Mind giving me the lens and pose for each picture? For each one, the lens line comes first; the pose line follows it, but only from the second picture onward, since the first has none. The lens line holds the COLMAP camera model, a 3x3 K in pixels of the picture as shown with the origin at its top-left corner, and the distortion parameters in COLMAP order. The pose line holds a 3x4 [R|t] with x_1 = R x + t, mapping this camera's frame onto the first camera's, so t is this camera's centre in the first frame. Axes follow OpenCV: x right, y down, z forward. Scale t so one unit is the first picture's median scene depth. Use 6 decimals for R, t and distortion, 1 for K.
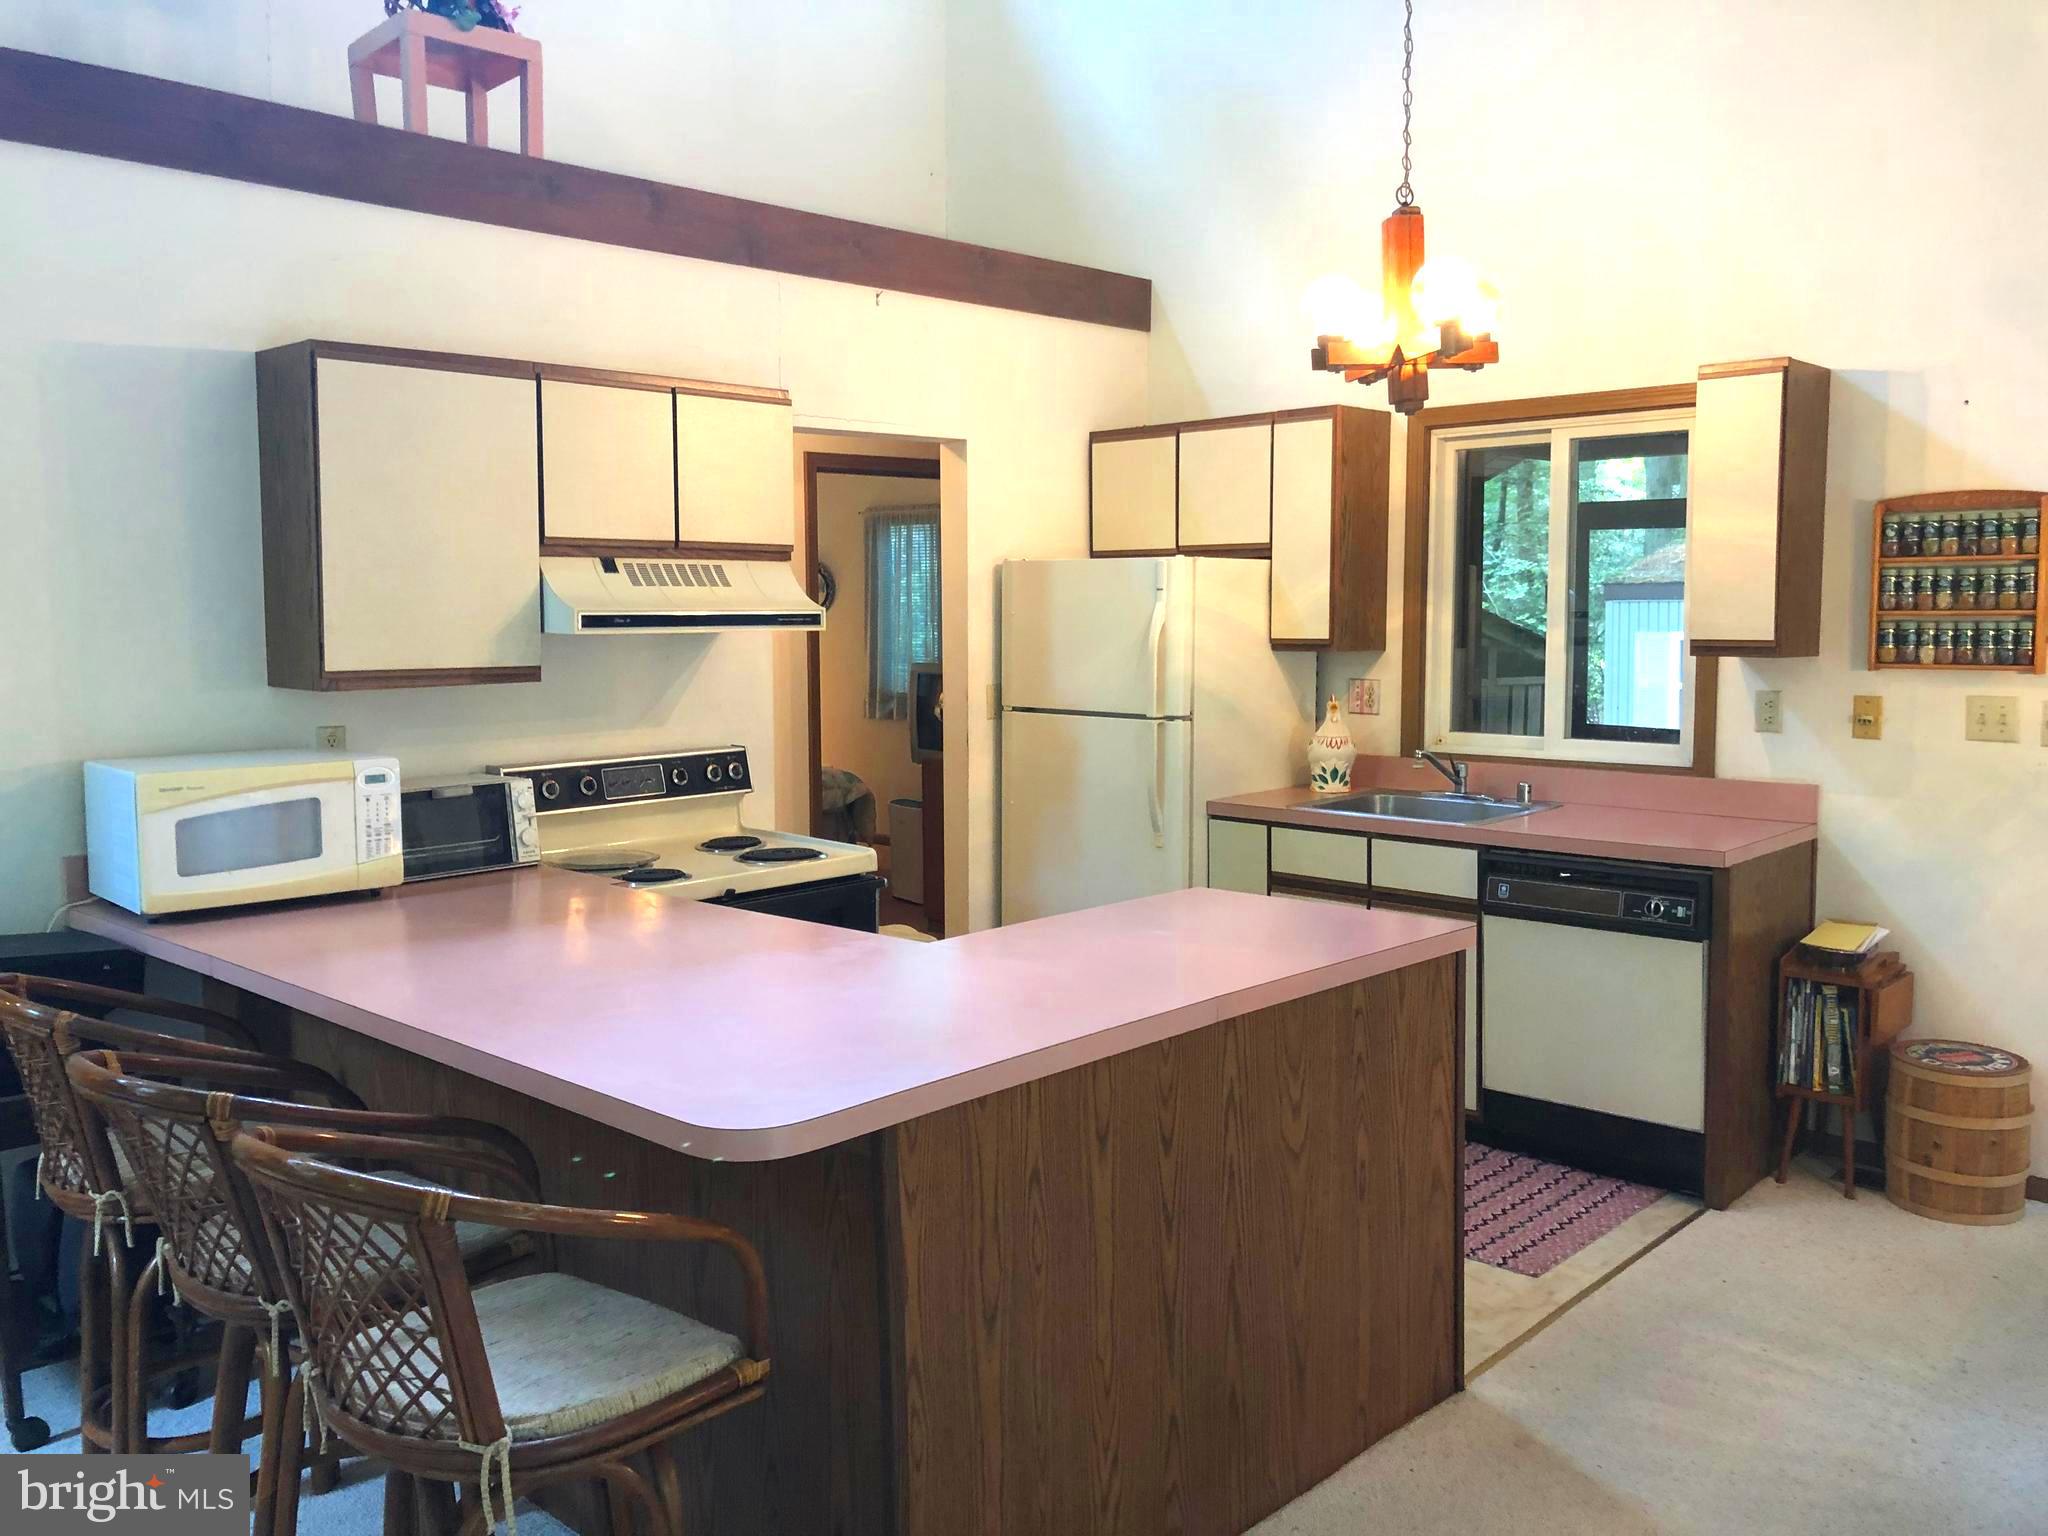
lens RADIAL K [[1699.3, 0, 1025.7], [0, 1699.3, 738.8], [0, 0, 1]] dist [0.011179, 0.002811]
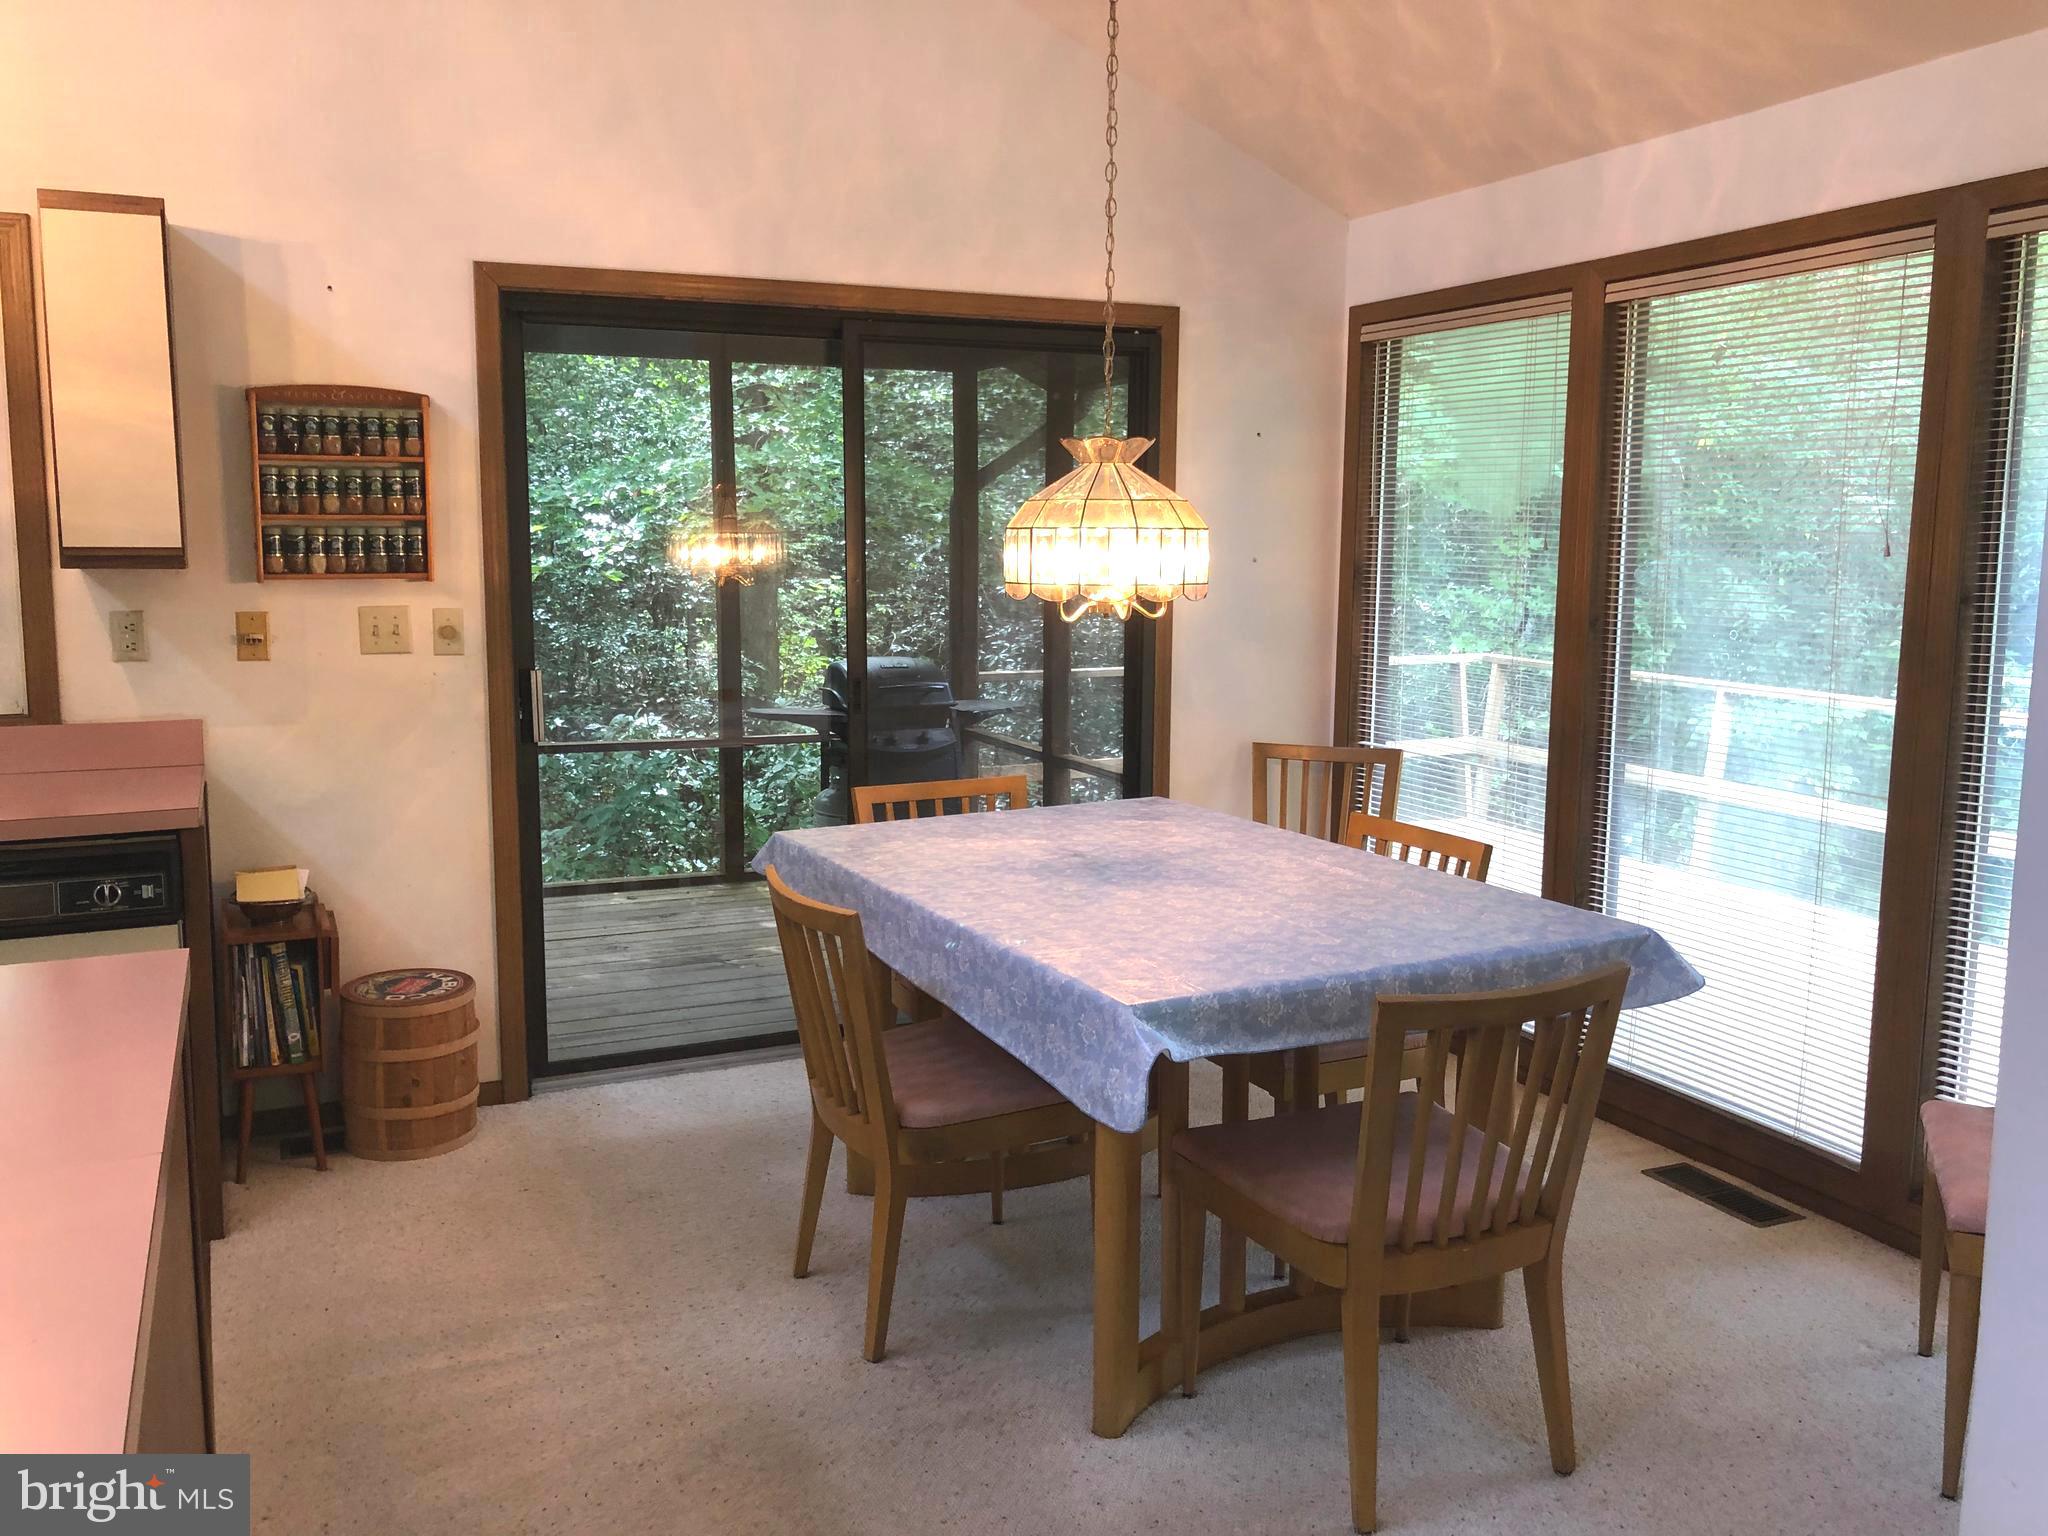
lens RADIAL K [[1699.3, 0, 1025.7], [0, 1699.3, 738.8], [0, 0, 1]] dist [0.011179, 0.002811]
pose [[0.364466, -0.108553, 0.924868, -0.187368], [0.066655, 0.993676, 0.090363, -0.013253], [-0.928828, 0.028713, 0.369397, 0.315956]]
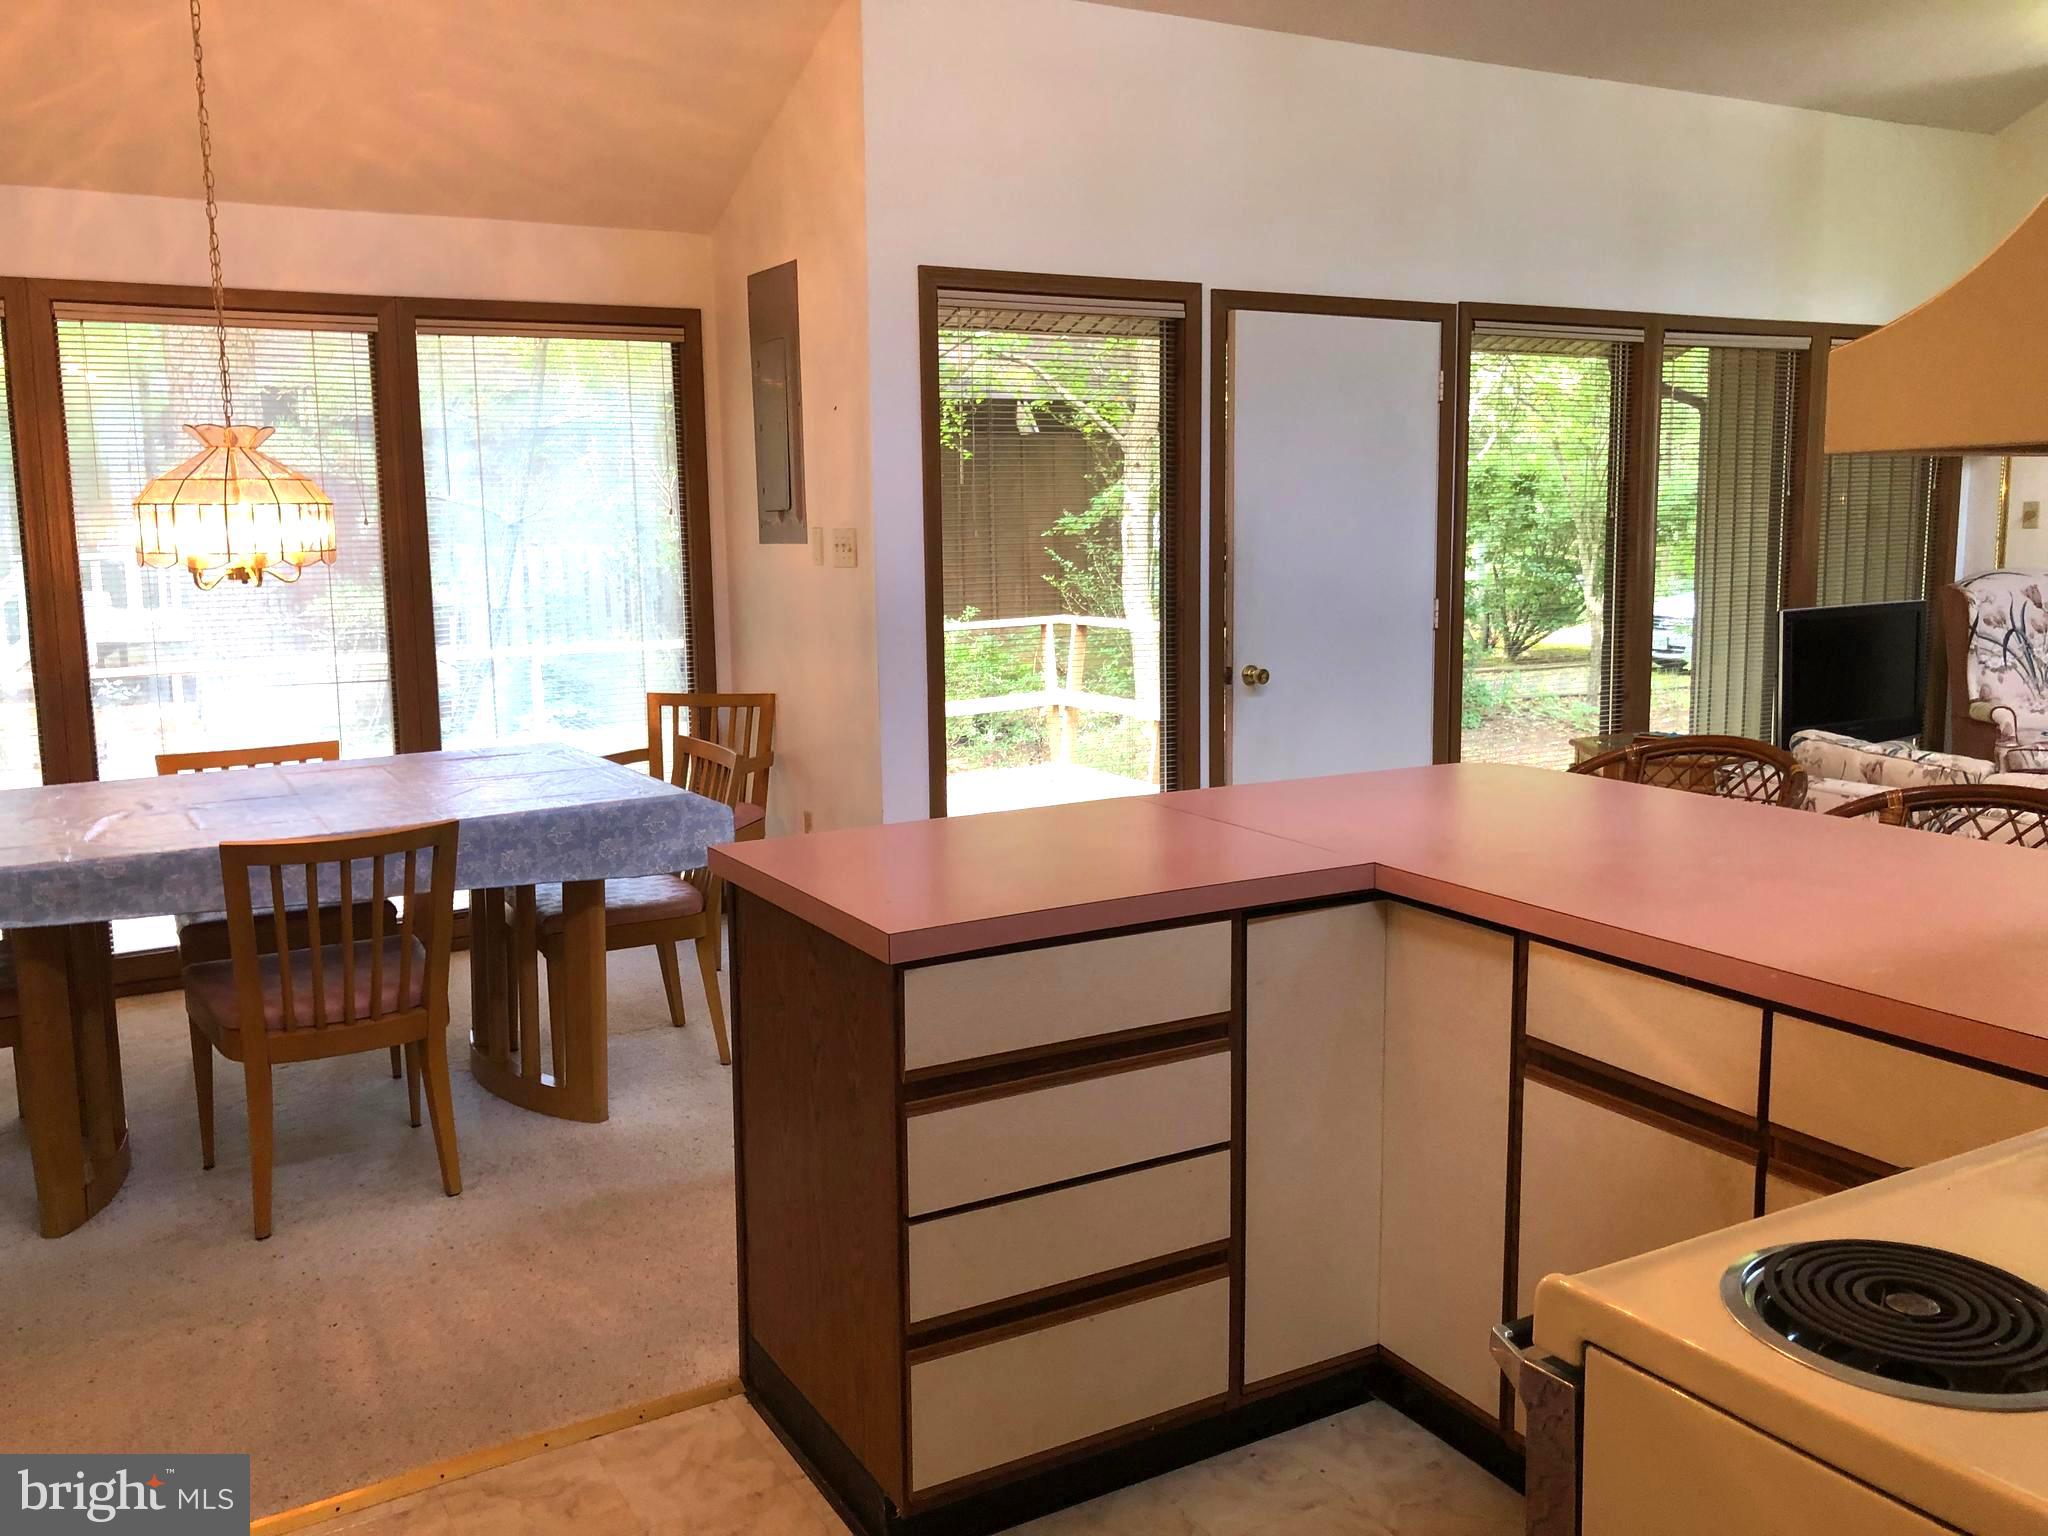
lens RADIAL K [[1699.3, 0, 1025.7], [0, 1699.3, 738.8], [0, 0, 1]] dist [0.011179, 0.002811]
pose [[-0.959044, -0.016790, 0.282760, -0.087750], [0.045779, 0.975931, 0.213221, -0.082186], [-0.279534, 0.217432, -0.935192, 1.295815]]
